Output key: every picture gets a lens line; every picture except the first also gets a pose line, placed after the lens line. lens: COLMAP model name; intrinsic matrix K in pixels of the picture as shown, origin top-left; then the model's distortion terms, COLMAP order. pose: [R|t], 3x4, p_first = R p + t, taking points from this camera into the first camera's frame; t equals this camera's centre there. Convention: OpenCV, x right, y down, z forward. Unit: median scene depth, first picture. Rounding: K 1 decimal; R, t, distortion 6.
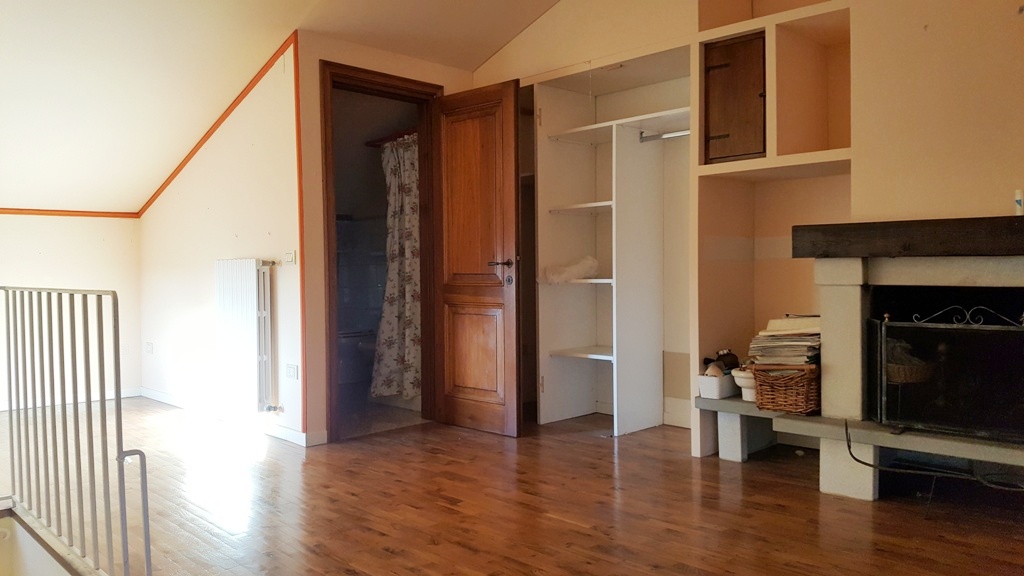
lens RADIAL K [[766.0, 0, 498.9], [0, 766.0, 286.0], [0, 0, 1]] dist [0.051201, -0.125815]
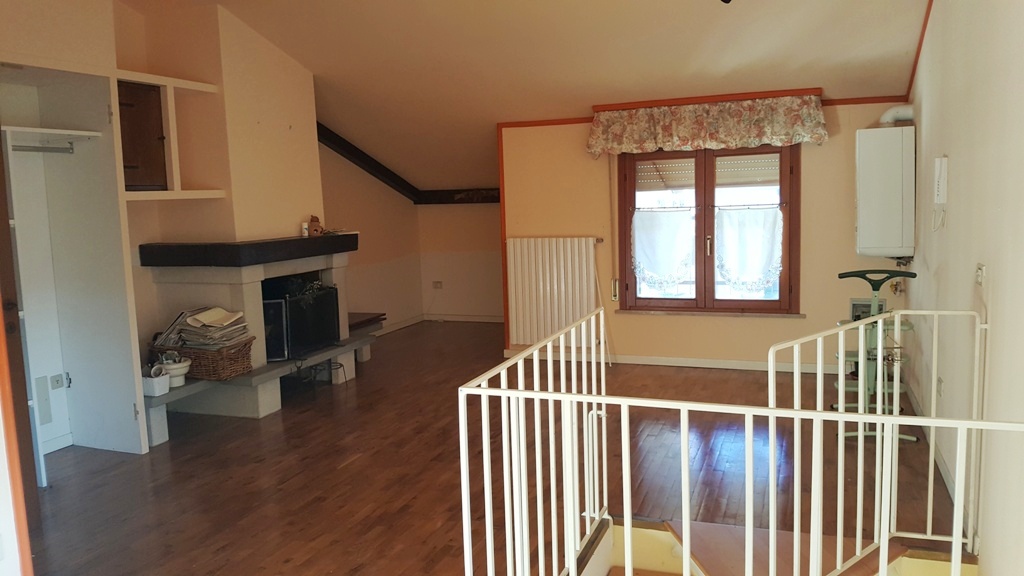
lens RADIAL K [[766.0, 0, 514.0], [0, 766.0, 285.5], [0, 0, 1]] dist [0.051201, -0.125815]
pose [[-0.415858, -0.077371, 0.906132, -1.187684], [0.068755, 0.990848, 0.116158, -0.140438], [-0.906827, 0.110606, -0.406733, 1.182204]]
